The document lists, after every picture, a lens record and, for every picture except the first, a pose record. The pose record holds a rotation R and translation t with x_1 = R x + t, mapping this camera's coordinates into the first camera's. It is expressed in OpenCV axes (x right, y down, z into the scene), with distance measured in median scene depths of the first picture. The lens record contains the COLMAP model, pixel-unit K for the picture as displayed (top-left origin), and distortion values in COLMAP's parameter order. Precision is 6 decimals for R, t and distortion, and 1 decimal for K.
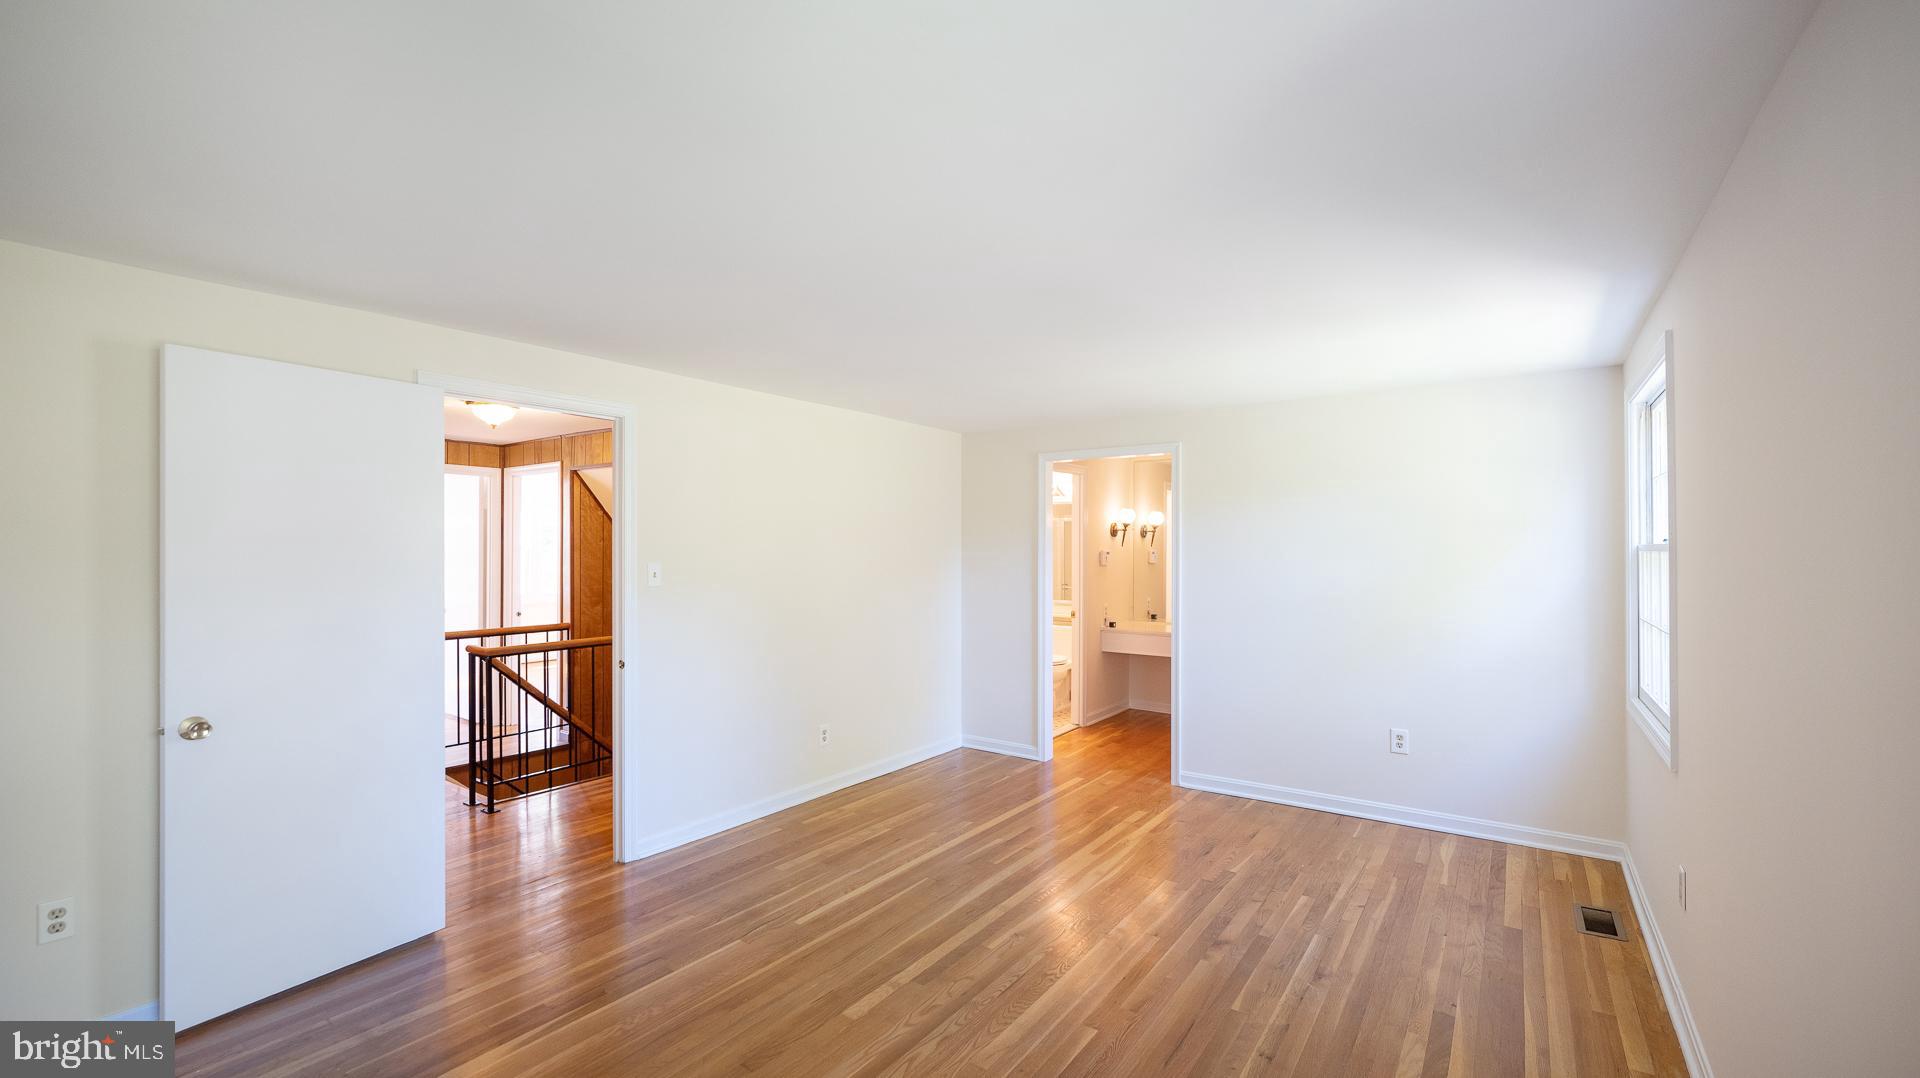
lens RADIAL K [[783.6, 0, 954.3], [0, 783.6, 546.5], [0, 0, 1]] dist [0.003299, 0.000075]
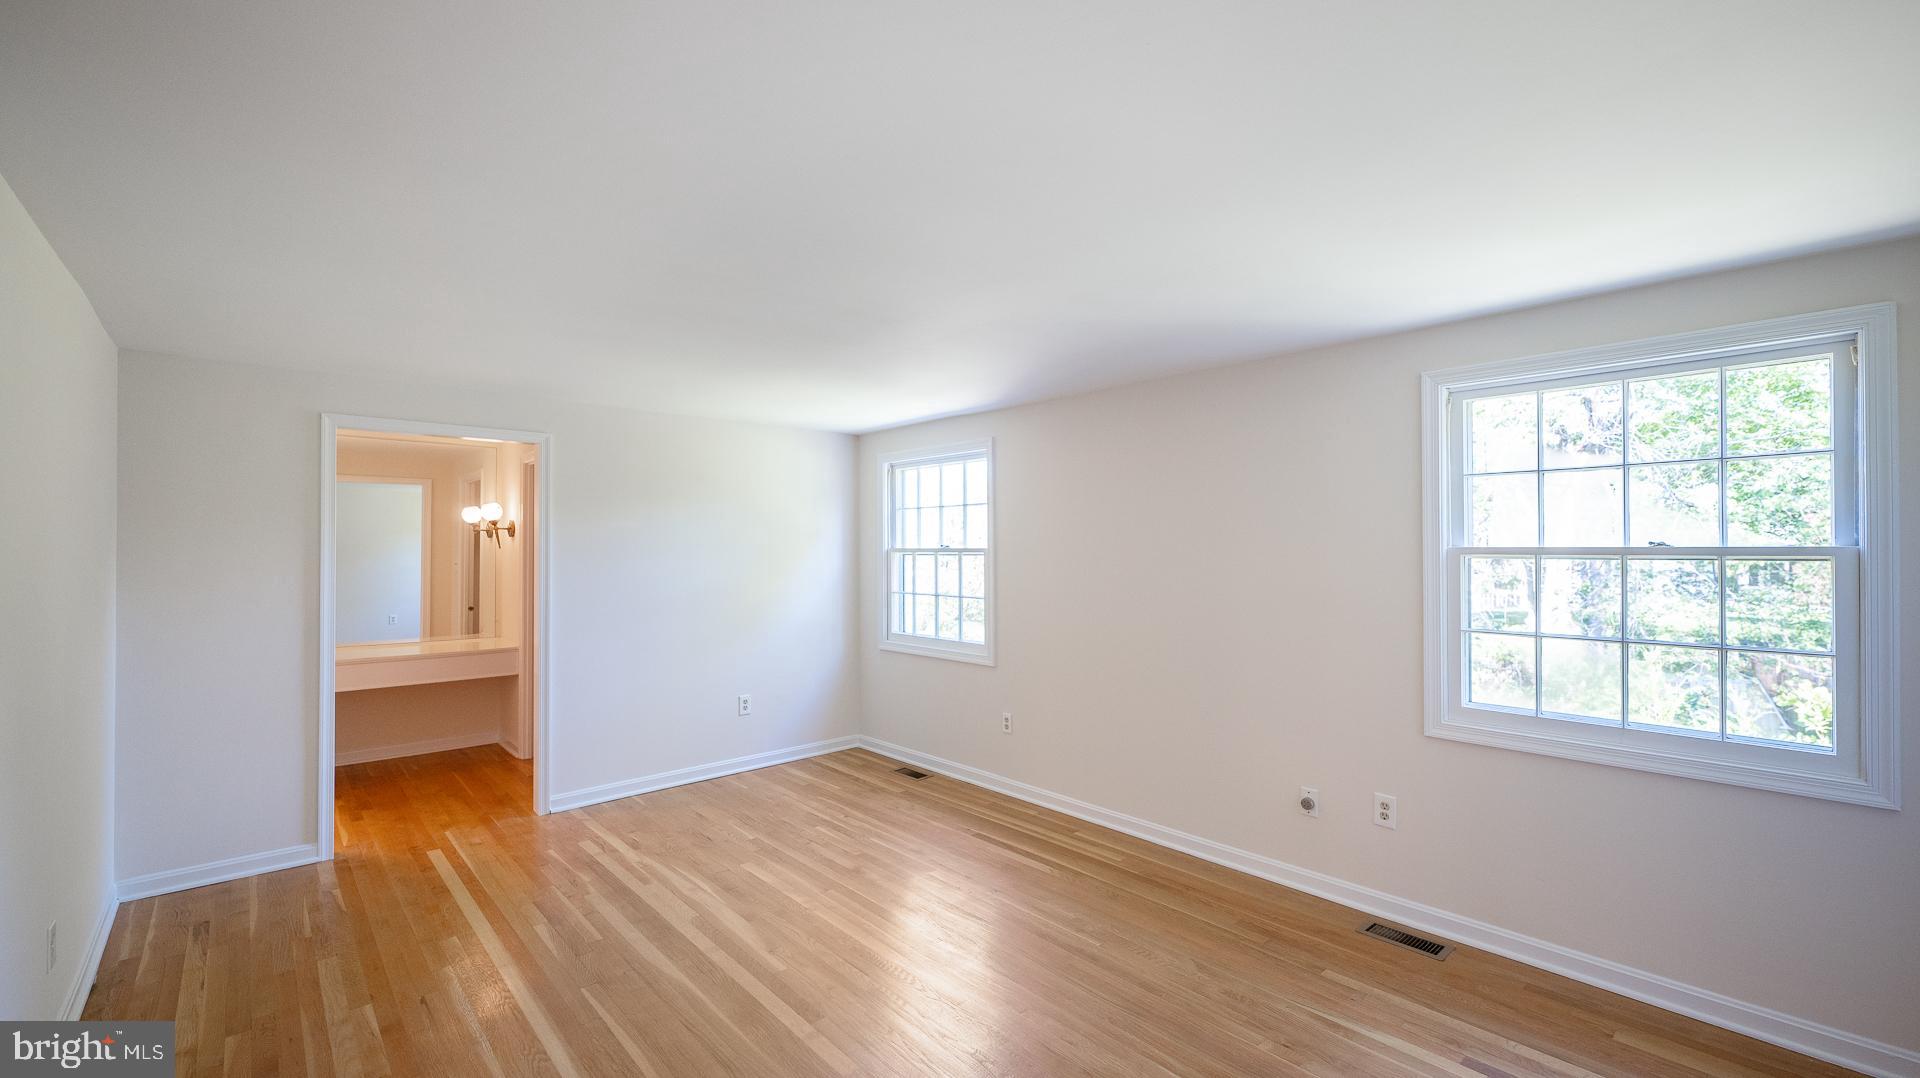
lens RADIAL K [[783.6, 0, 954.3], [0, 783.6, 546.5], [0, 0, 1]] dist [0.003299, 0.000075]
pose [[0.215152, 0.000485, 0.976581, -0.629815], [-0.001697, 0.999999, -0.000123, -0.005890], [-0.976579, -0.001630, 0.215152, 0.435747]]
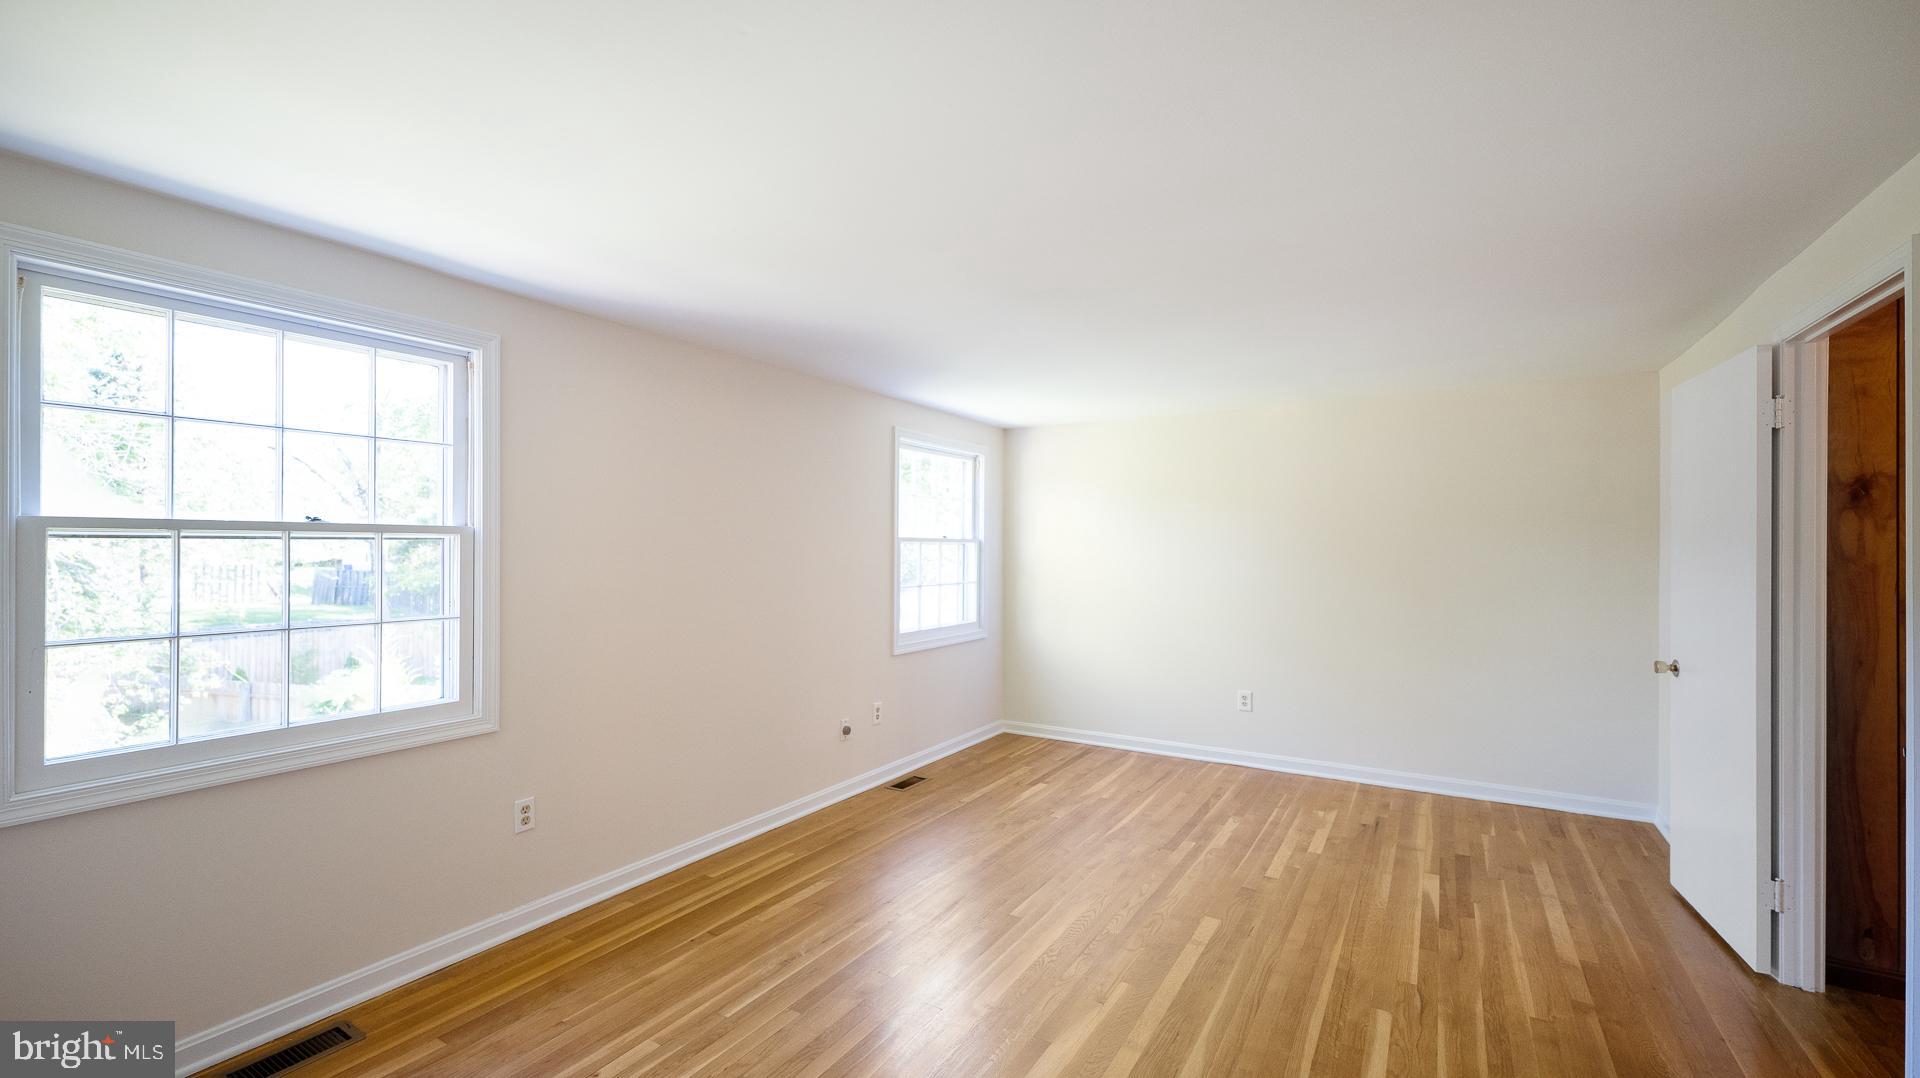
lens RADIAL K [[807.3, 0, 960.0], [0, 807.3, 539.0], [0, 0, 1]] dist [0.058544, -0.000003]
pose [[-0.997615, -0.024794, -0.064414, 0.233902], [-0.024772, 0.999692, -0.001138, -0.003023], [0.064423, 0.000460, -0.997923, 1.443281]]
